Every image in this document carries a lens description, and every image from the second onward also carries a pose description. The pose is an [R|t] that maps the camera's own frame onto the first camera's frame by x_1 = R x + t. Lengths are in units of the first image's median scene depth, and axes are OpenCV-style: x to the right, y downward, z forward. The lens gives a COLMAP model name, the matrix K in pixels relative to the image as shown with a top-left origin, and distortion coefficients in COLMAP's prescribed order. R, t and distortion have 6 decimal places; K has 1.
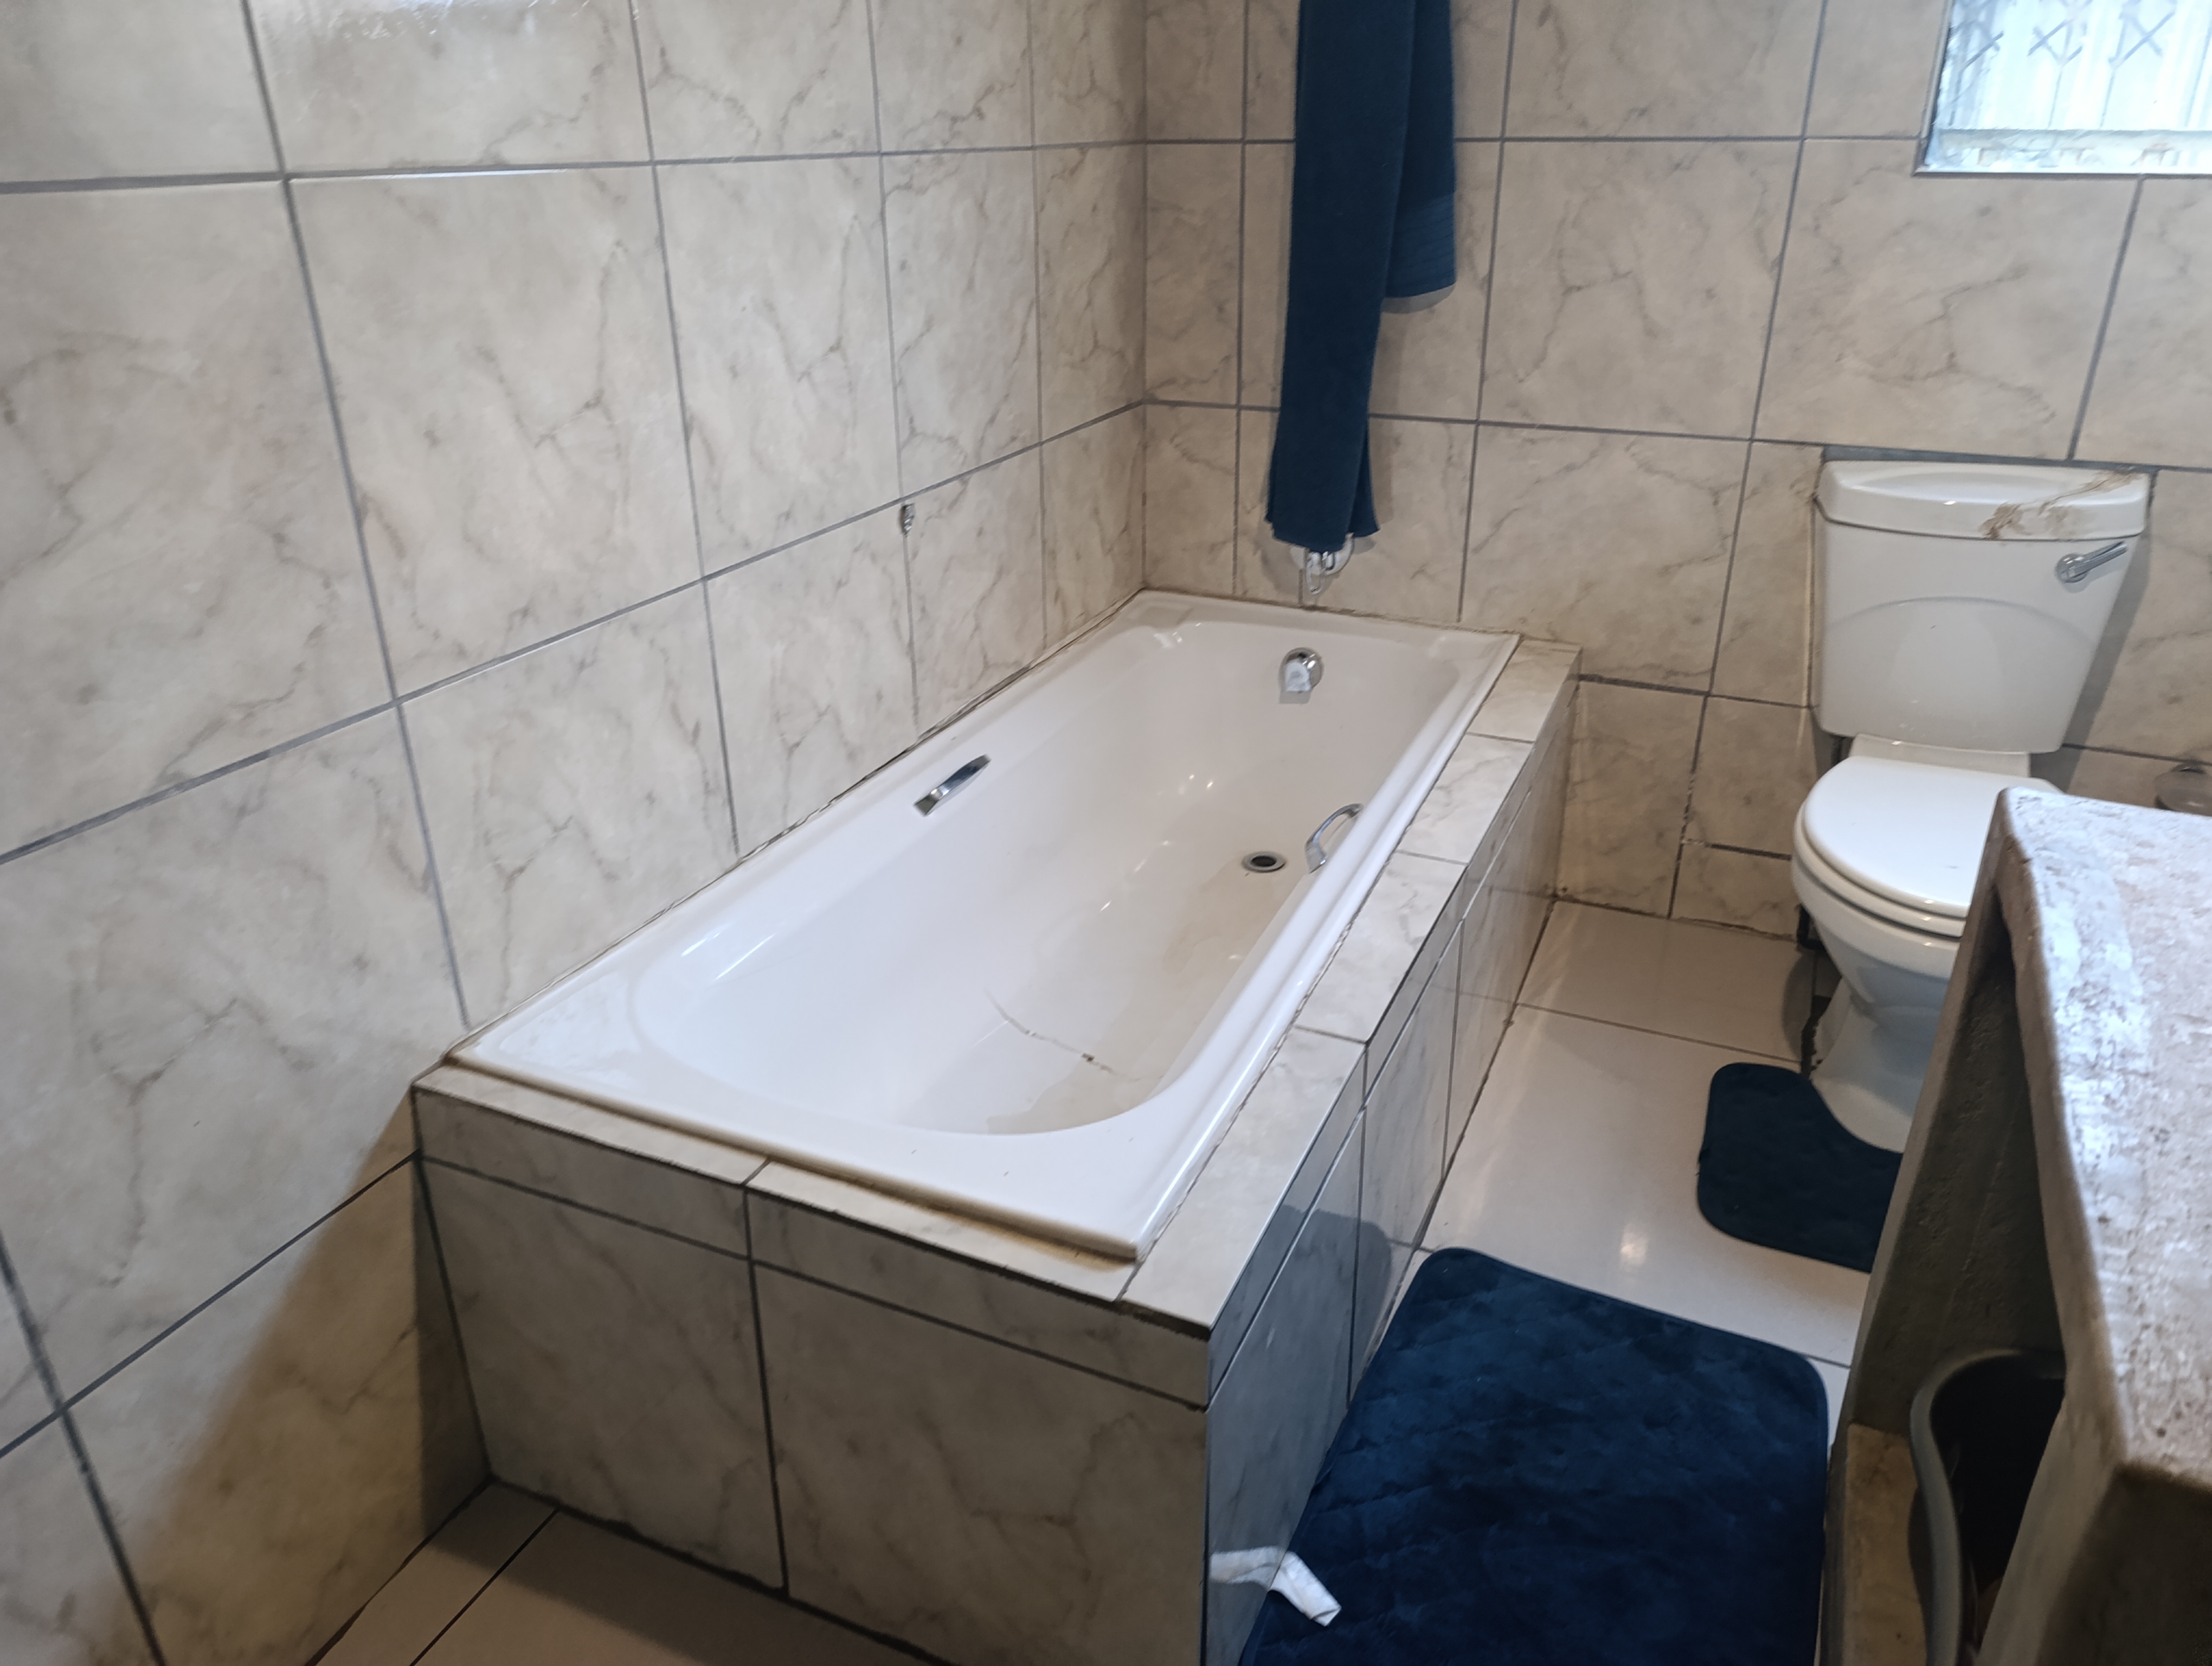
lens RADIAL K [[1513.5, 0, 1126.5], [0, 1513.5, 823.9], [0, 0, 1]] dist [0.040162, -0.044886]
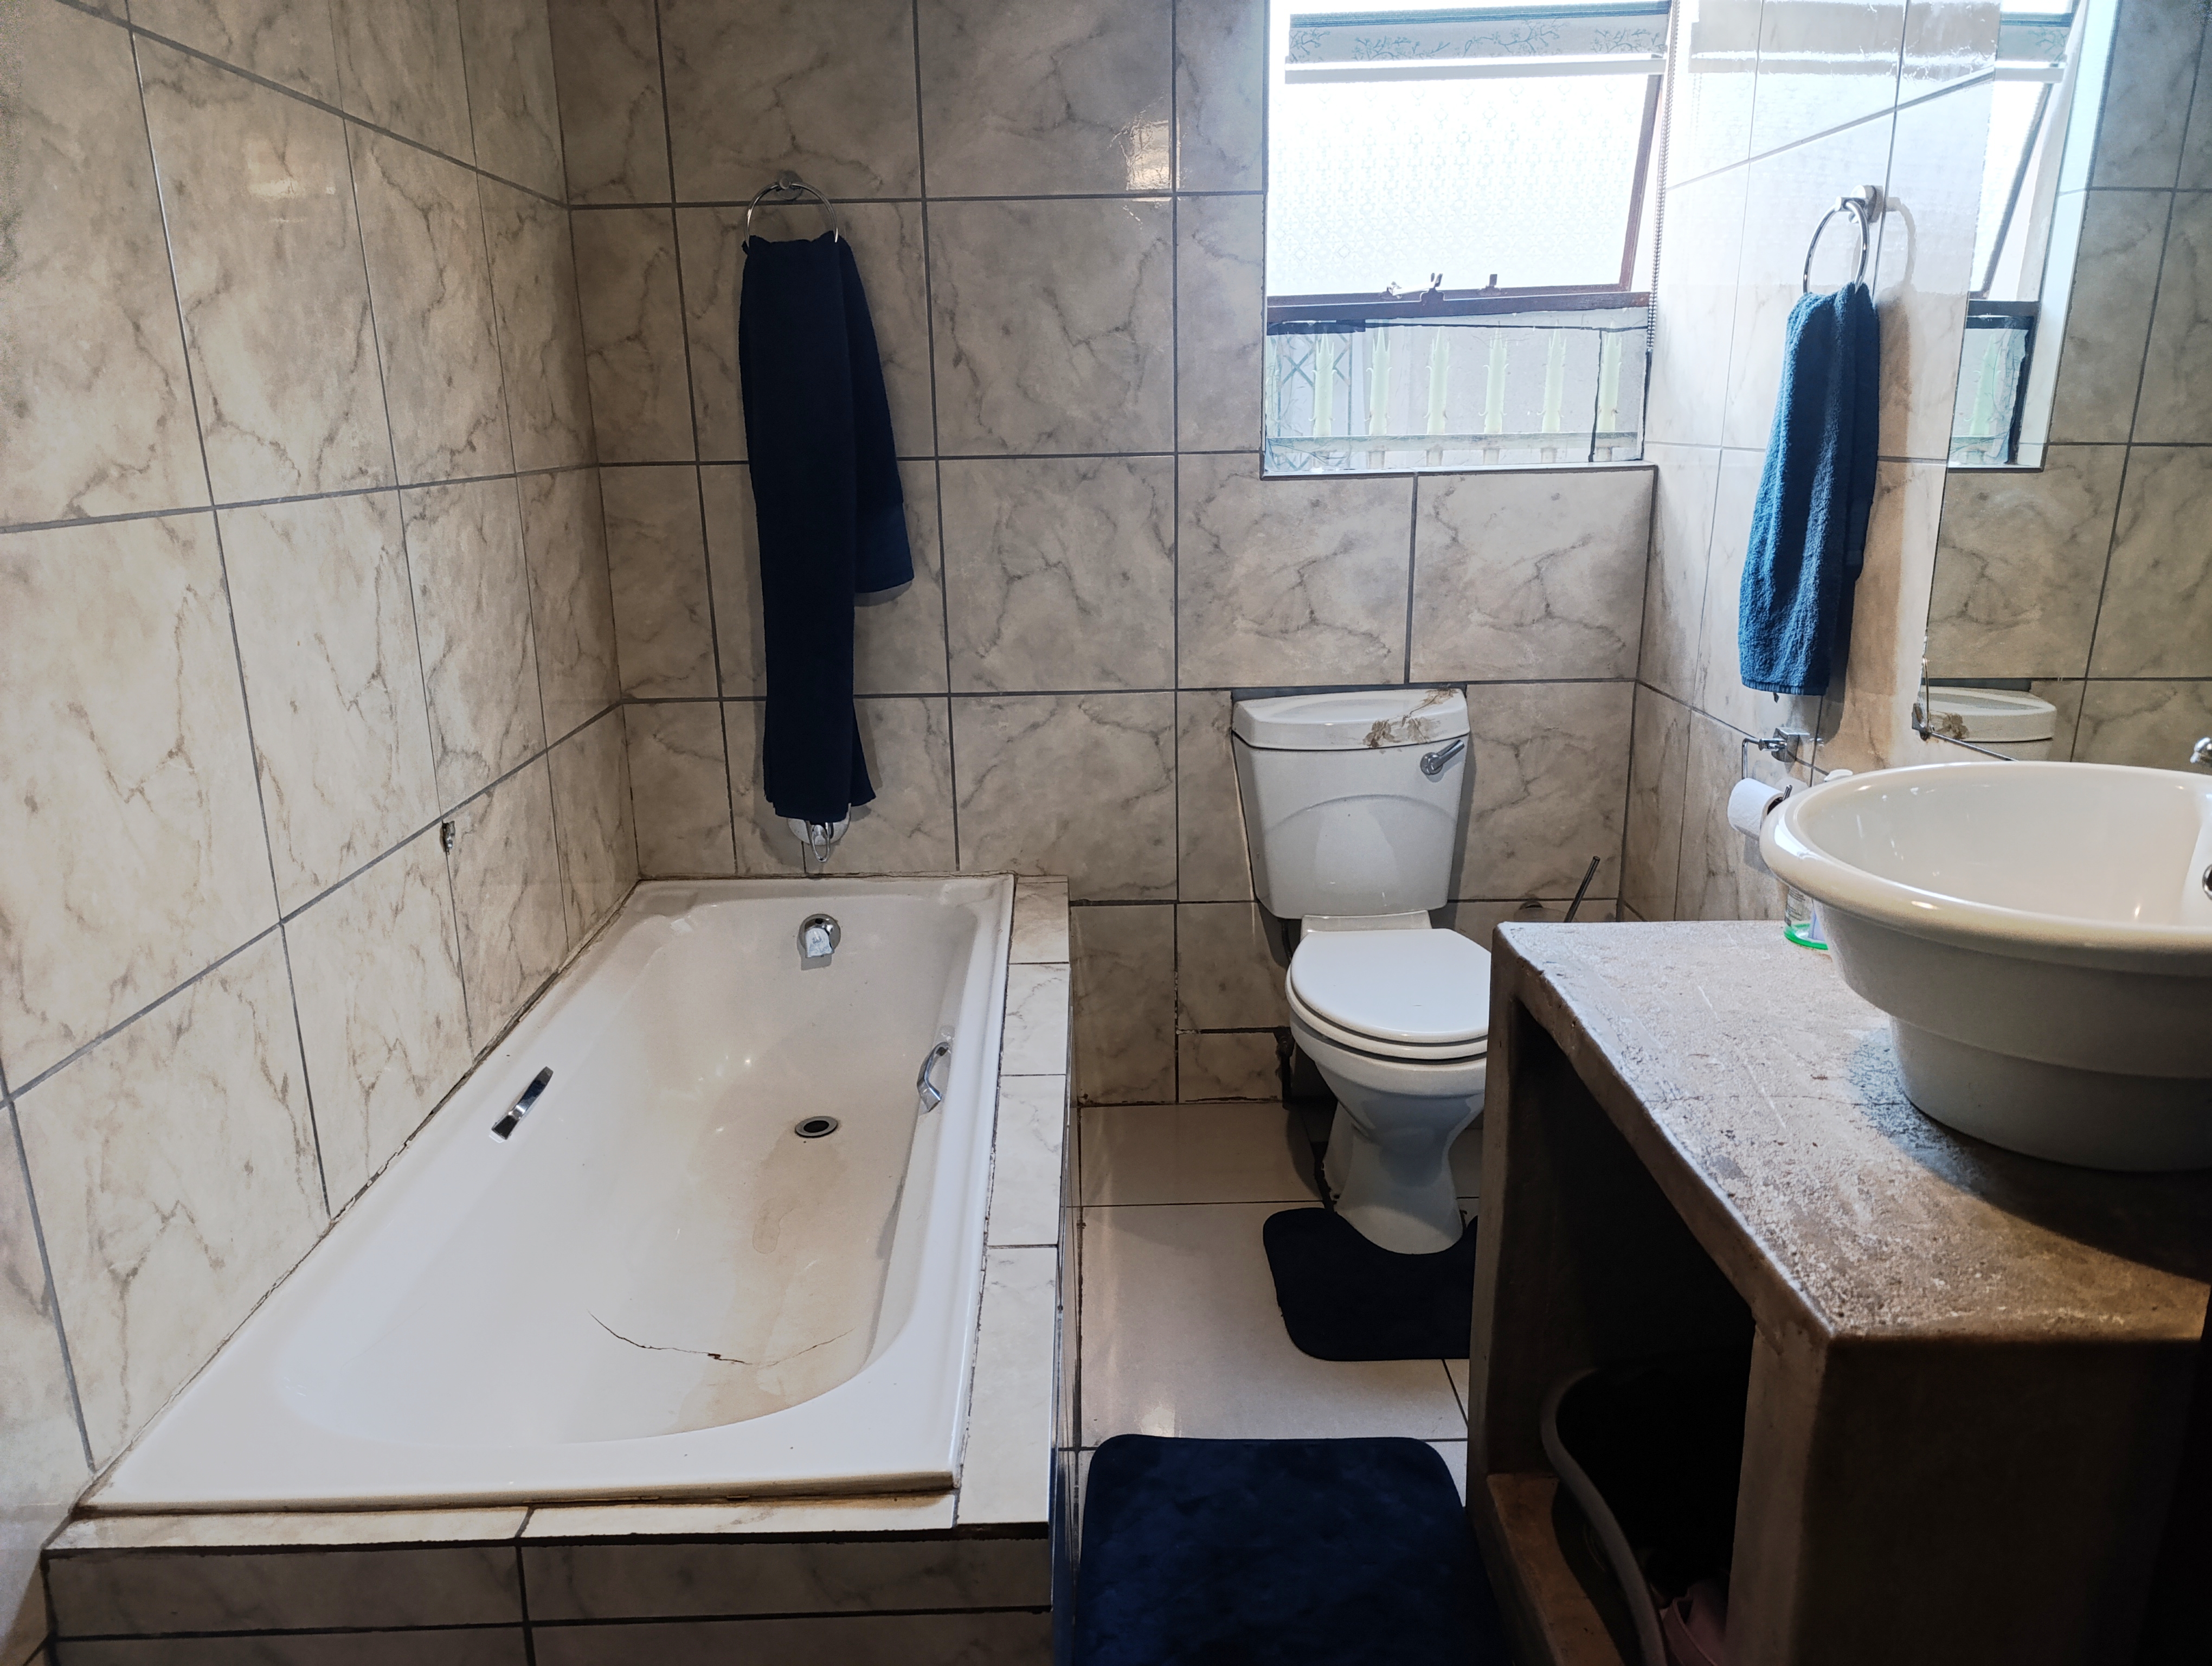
lens RADIAL K [[1513.5, 0, 1105.2], [0, 1513.5, 836.9], [0, 0, 1]] dist [0.040162, -0.044886]
pose [[0.906605, -0.123739, 0.403431, -0.150729], [0.189464, 0.973621, -0.127144, 0.002866], [-0.377056, 0.191704, 0.906133, -0.042234]]
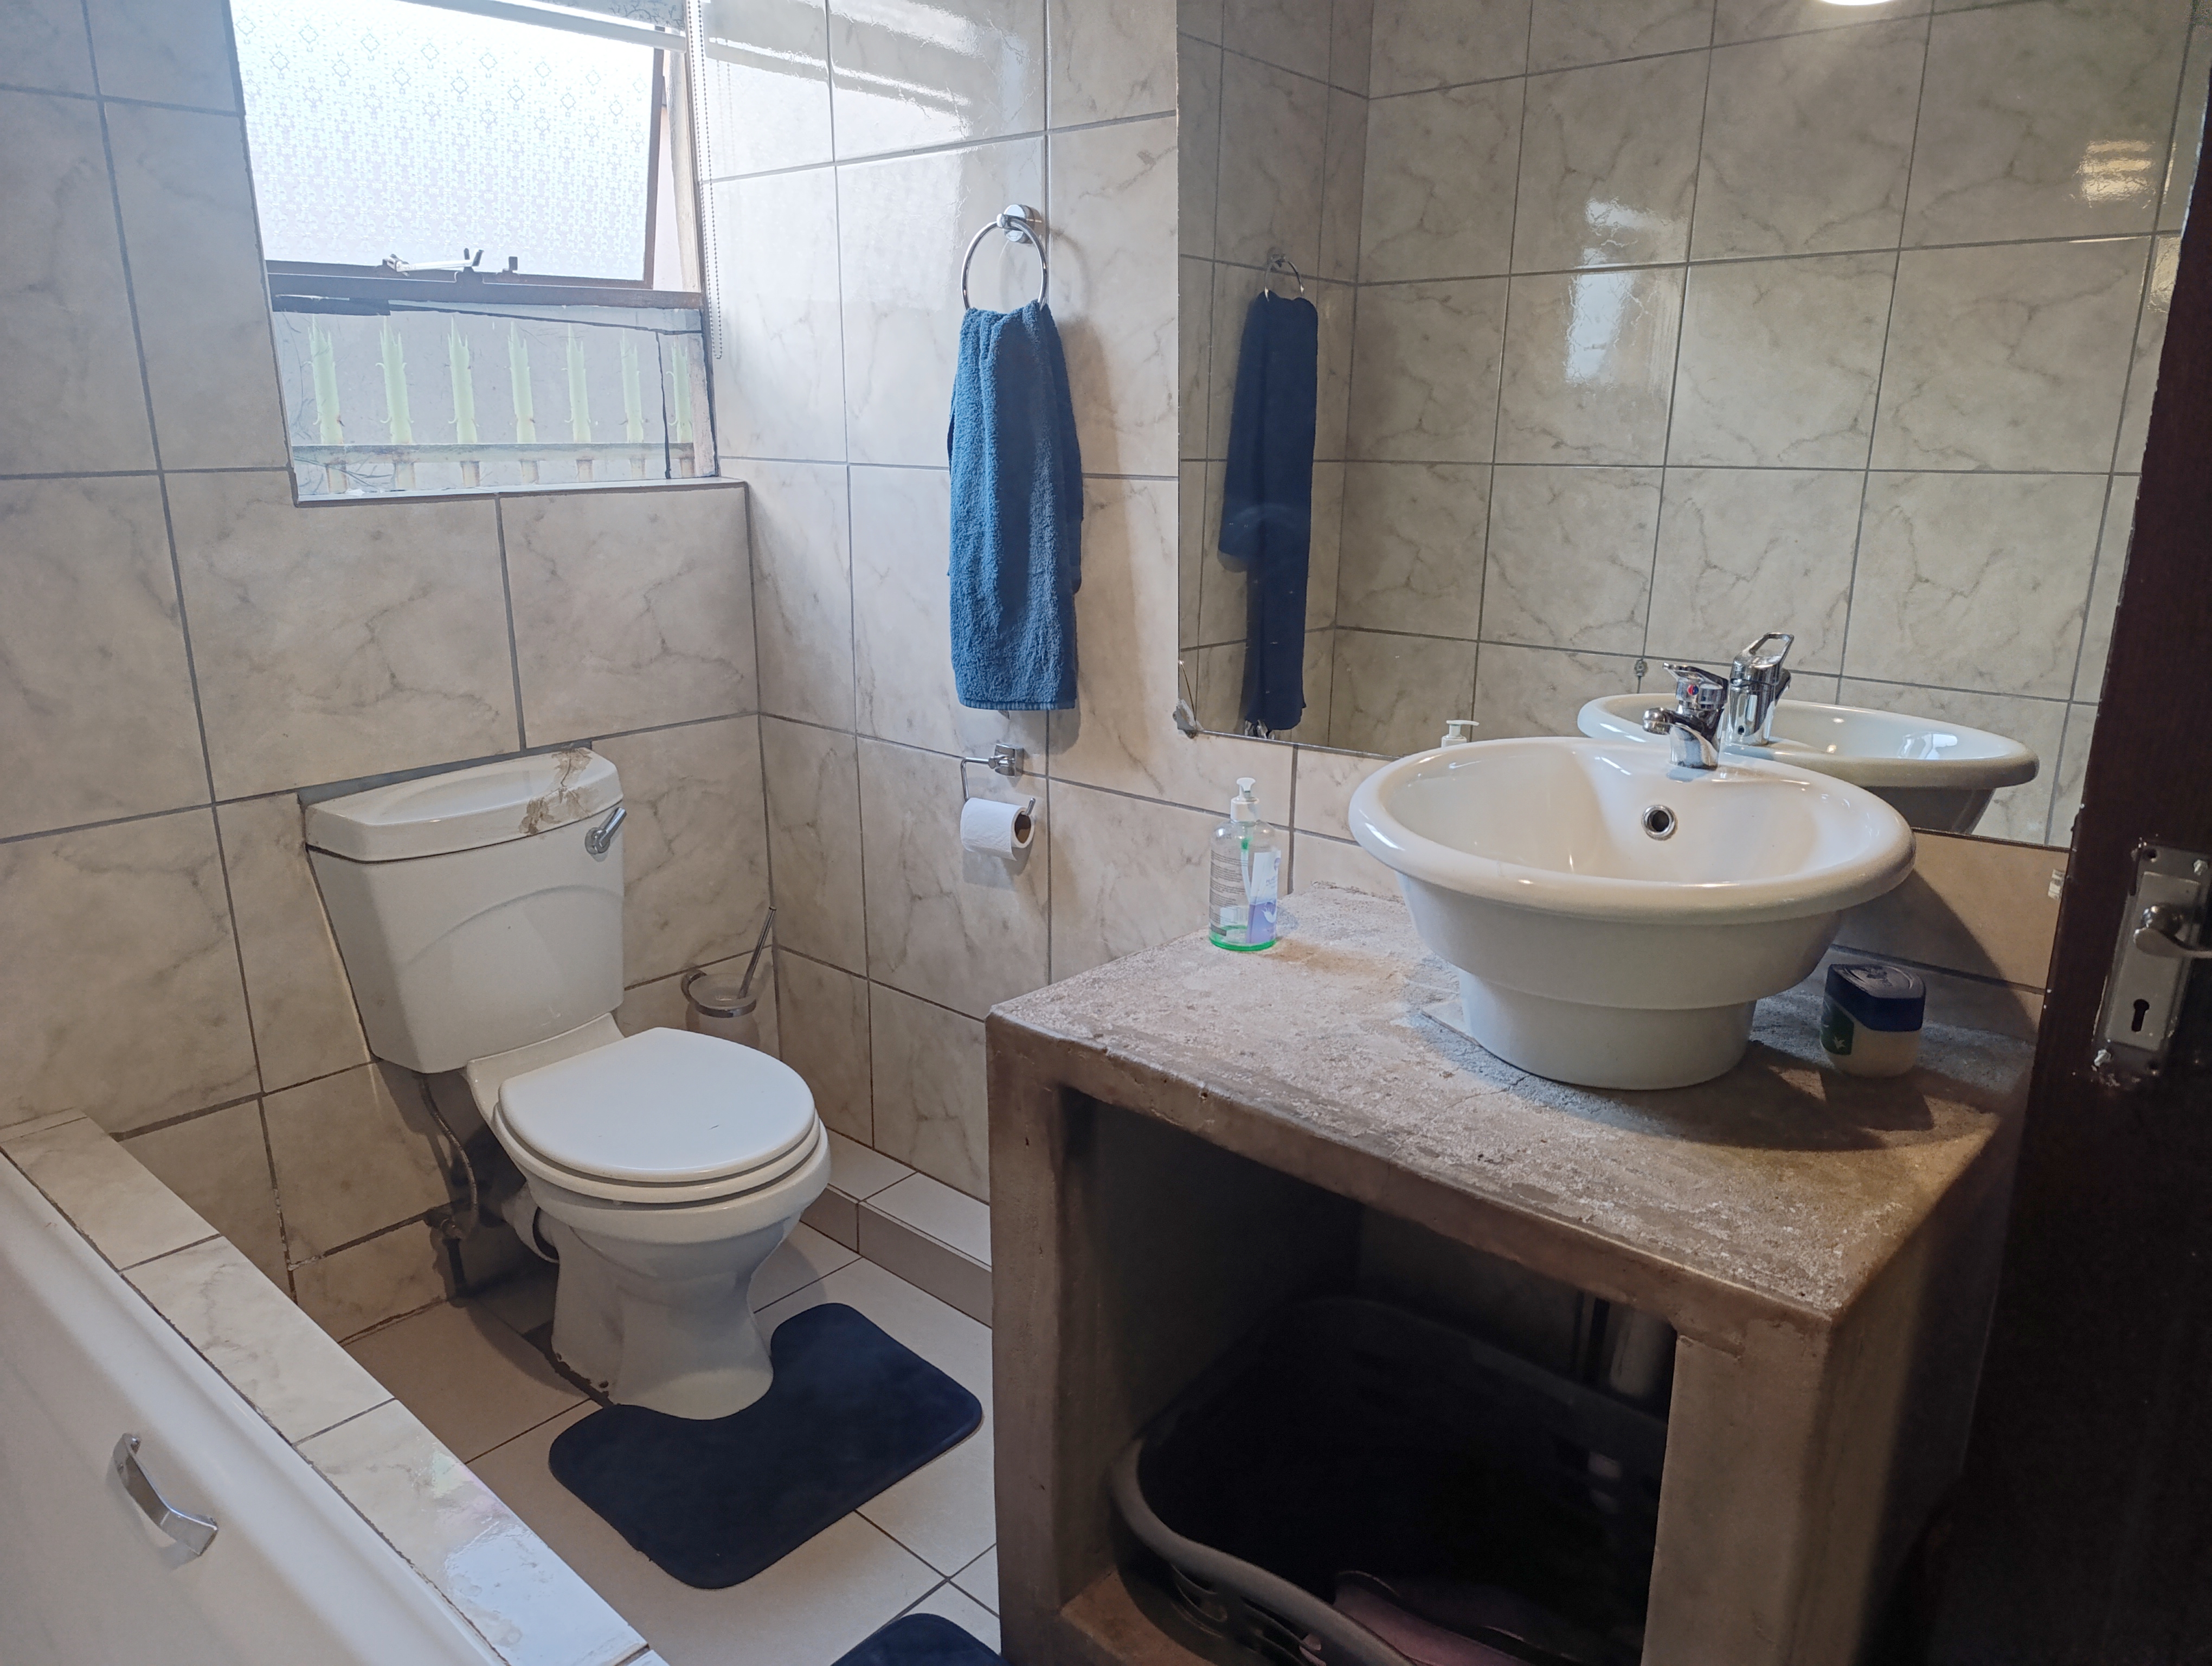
lens RADIAL K [[1513.5, 0, 1120.0], [0, 1513.5, 841.3], [0, 0, 1]] dist [0.040162, -0.044886]
pose [[0.293083, -0.255829, 0.921224, -0.254044], [0.400467, 0.907787, 0.124691, -0.150592], [-0.868175, 0.332375, 0.368508, 0.280826]]
